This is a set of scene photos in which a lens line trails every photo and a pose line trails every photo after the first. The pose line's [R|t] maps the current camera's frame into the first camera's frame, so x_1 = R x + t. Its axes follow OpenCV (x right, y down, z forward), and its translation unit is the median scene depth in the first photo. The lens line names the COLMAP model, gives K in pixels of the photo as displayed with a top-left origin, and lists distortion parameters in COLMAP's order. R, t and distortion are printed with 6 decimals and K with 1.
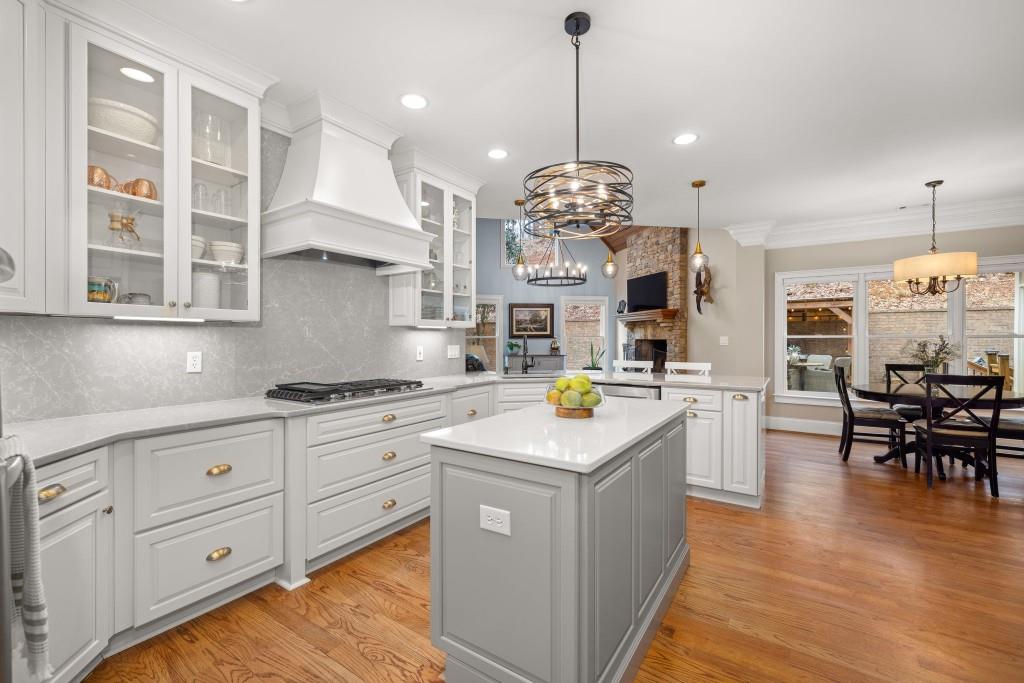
lens RADIAL K [[428.9, 0, 515.9], [0, 428.9, 333.8], [0, 0, 1]] dist [0.000094, 0.000091]
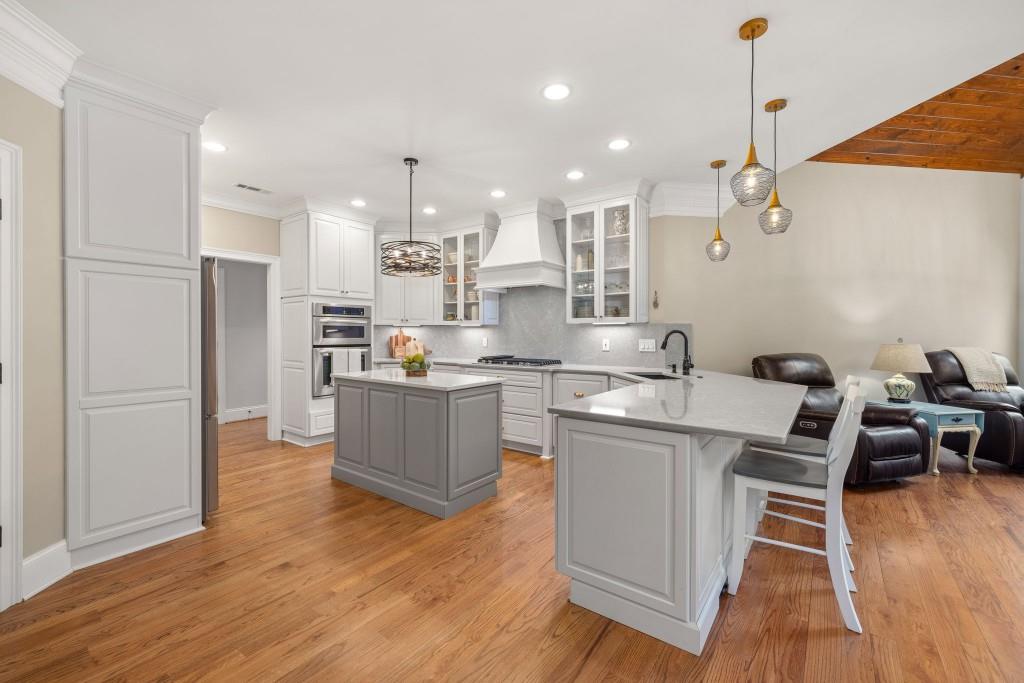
lens RADIAL K [[428.9, 0, 512.6], [0, 428.9, 338.9], [0, 0, 1]] dist [0.000094, 0.000091]
pose [[-0.058657, 0.004971, -0.998266, 1.061763], [0.000407, 0.999988, 0.004955, 0.023117], [0.998278, -0.000116, -0.058658, 0.840836]]
